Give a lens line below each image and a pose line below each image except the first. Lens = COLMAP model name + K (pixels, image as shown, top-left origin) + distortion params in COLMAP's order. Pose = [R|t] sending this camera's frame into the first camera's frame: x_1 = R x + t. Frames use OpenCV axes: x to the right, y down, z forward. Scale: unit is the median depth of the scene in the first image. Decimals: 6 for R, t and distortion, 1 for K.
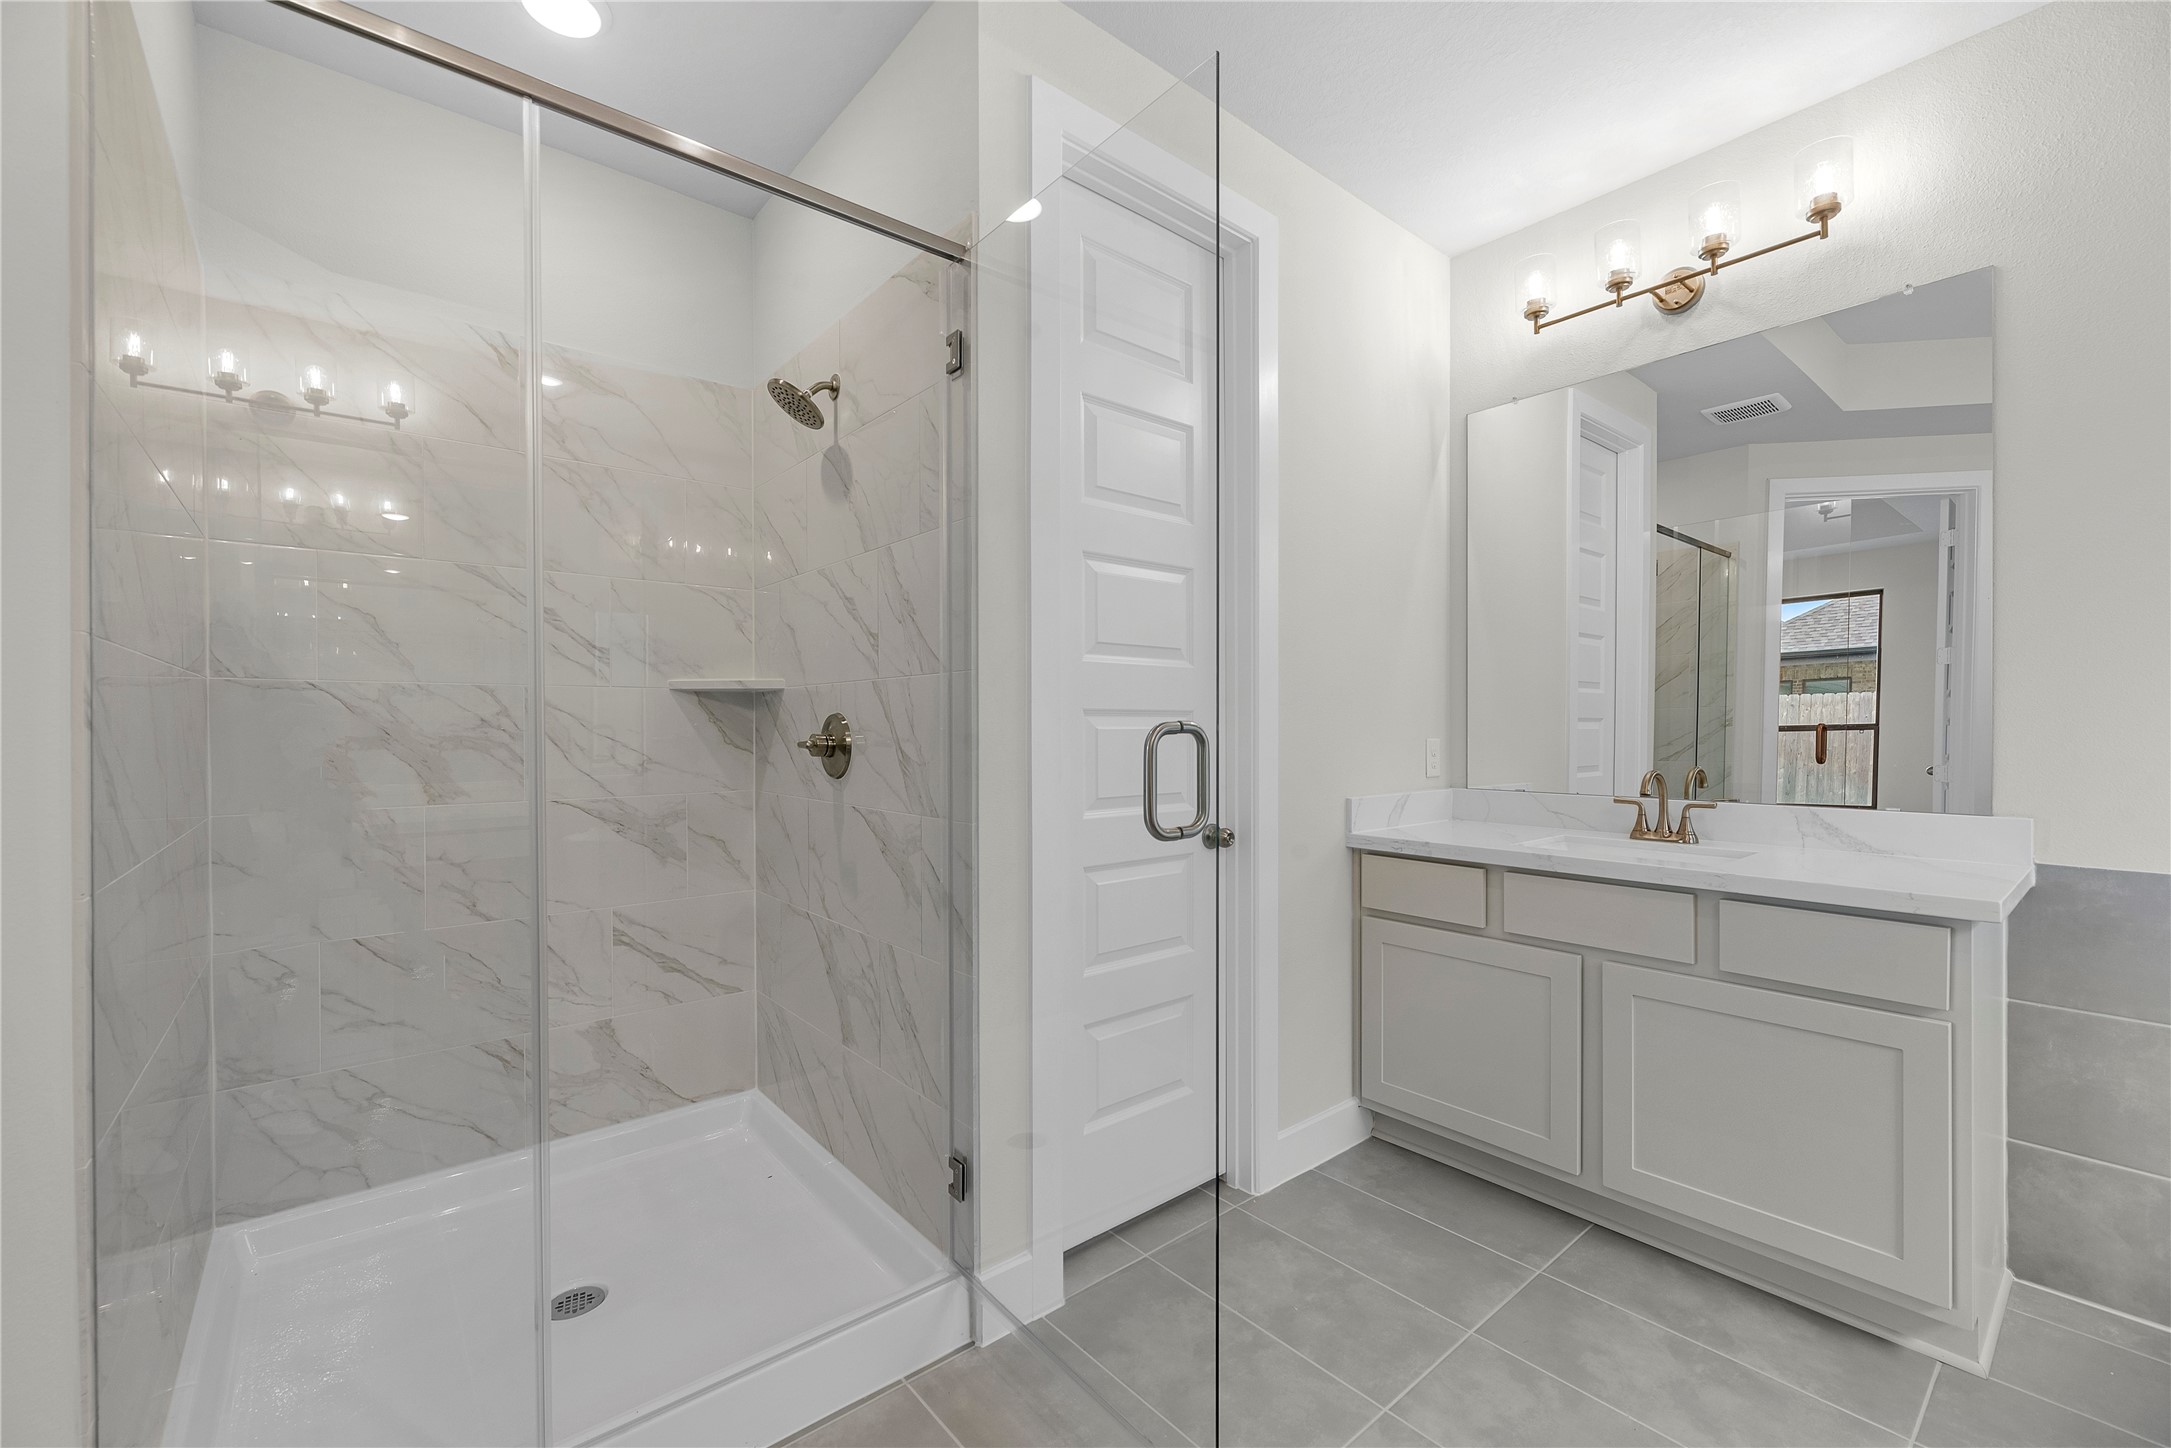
lens RADIAL K [[905.9, 0, 1096.4], [0, 905.9, 736.3], [0, 0, 1]] dist [0.000271, -0.000156]
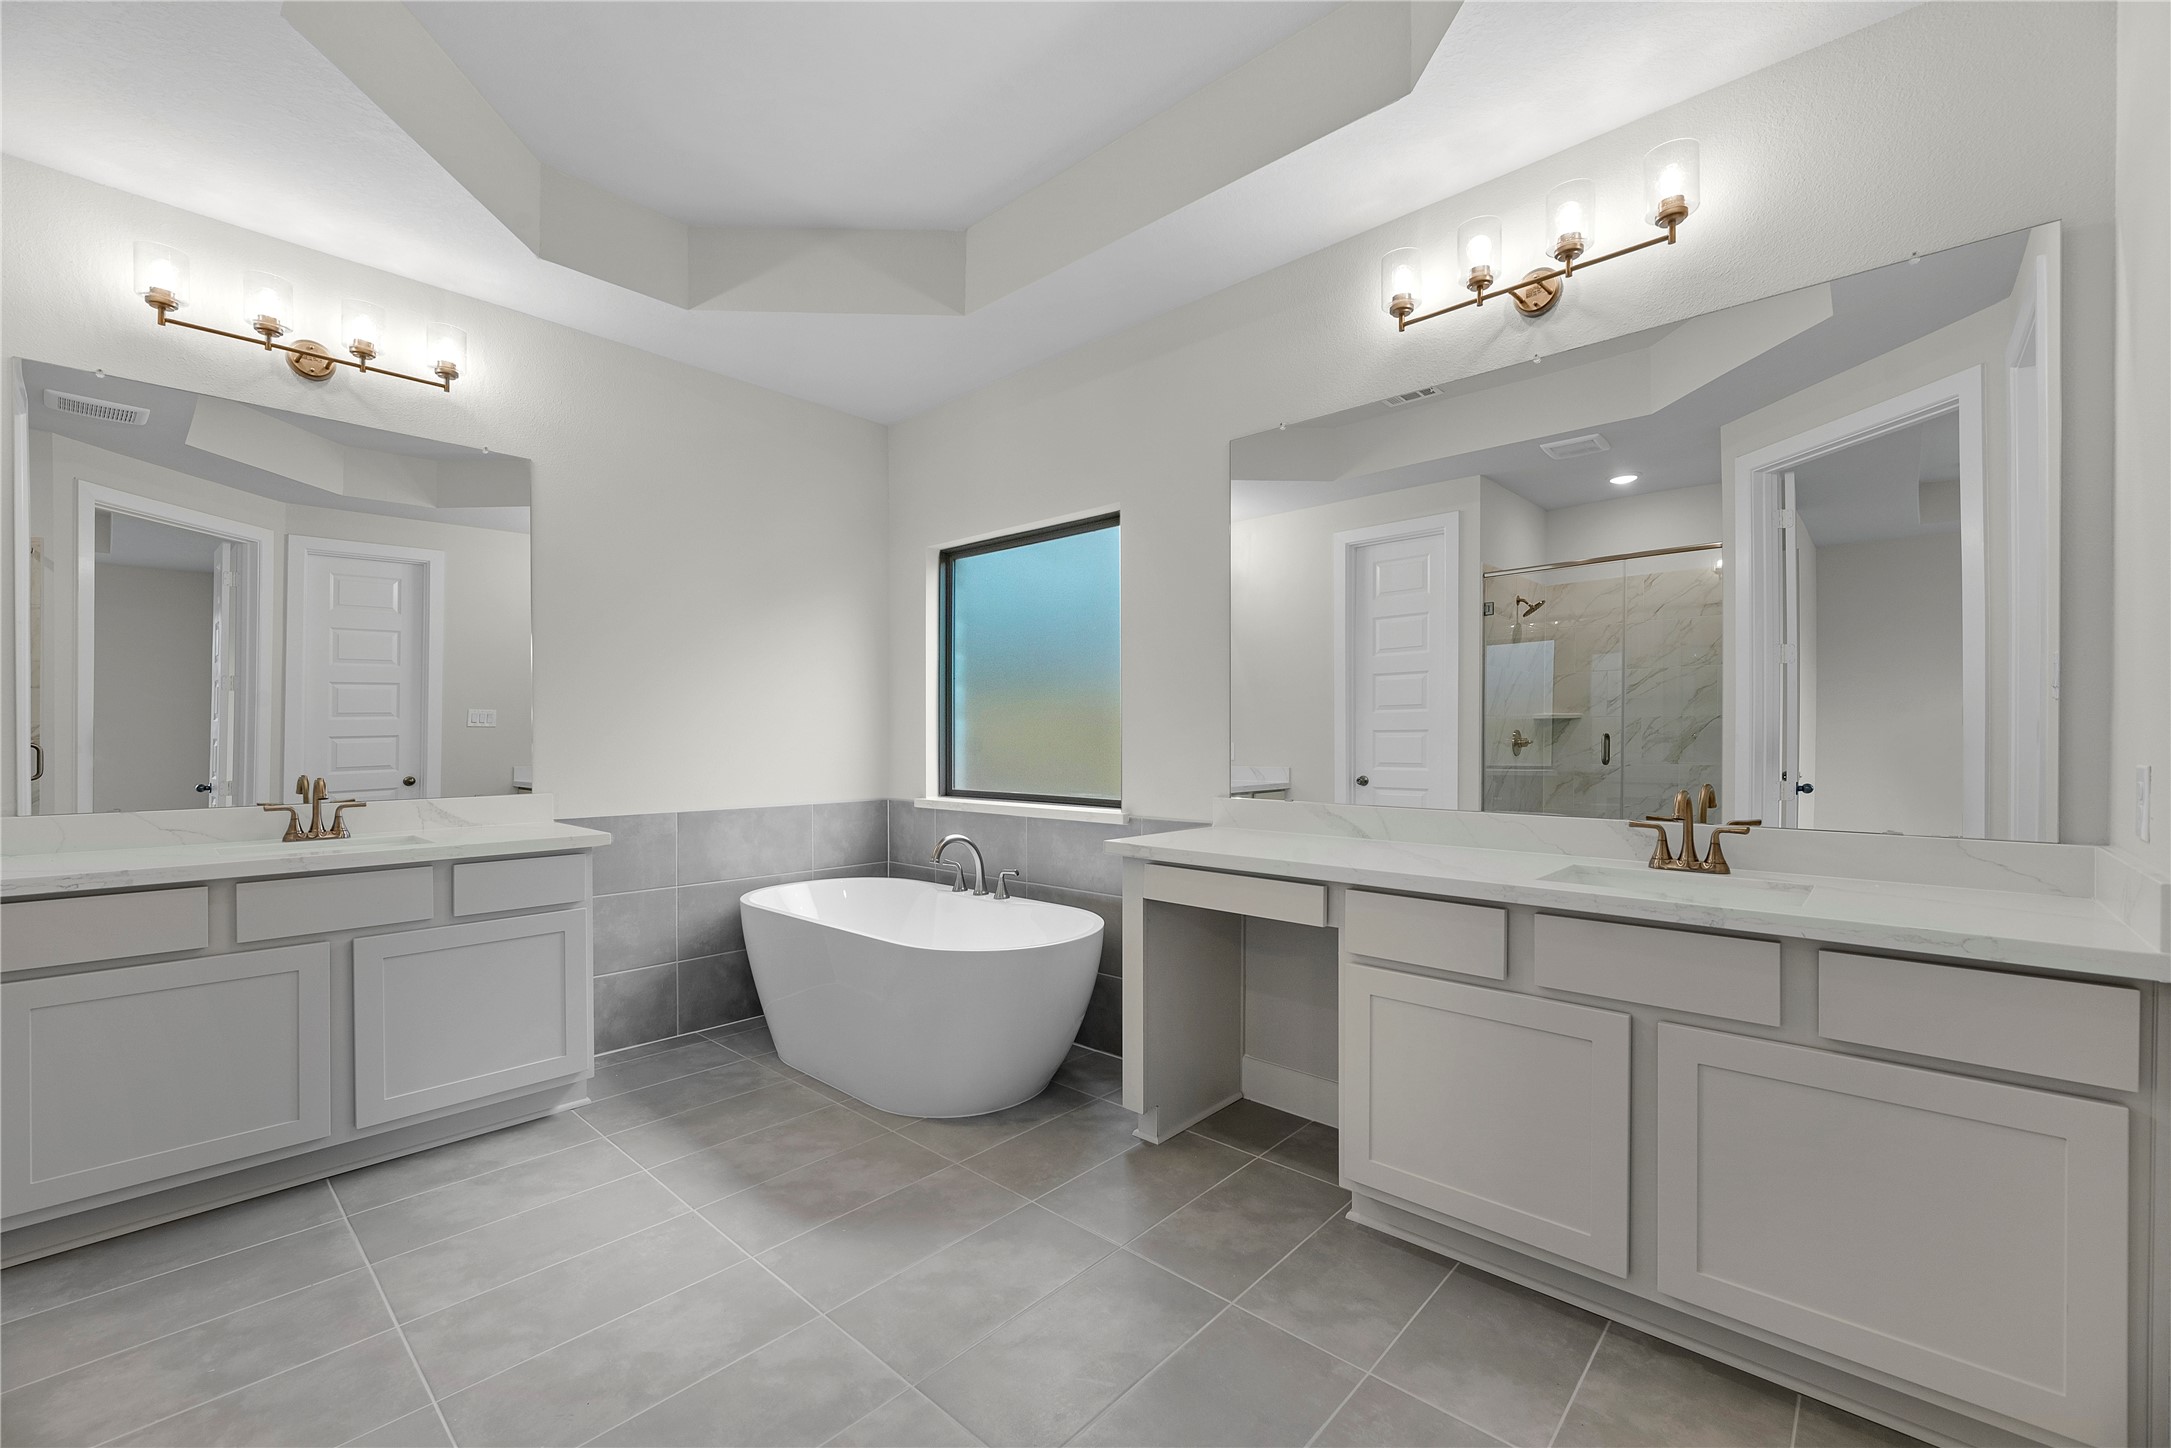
lens RADIAL K [[914.4, 0, 1097.0], [0, 914.4, 718.2], [0, 0, 1]] dist [0.004266, 0.000374]
pose [[-0.131442, 0.013685, 0.991229, -0.796201], [0.021186, 0.999715, -0.010992, -0.005719], [-0.991097, 0.019556, -0.131695, 0.201258]]
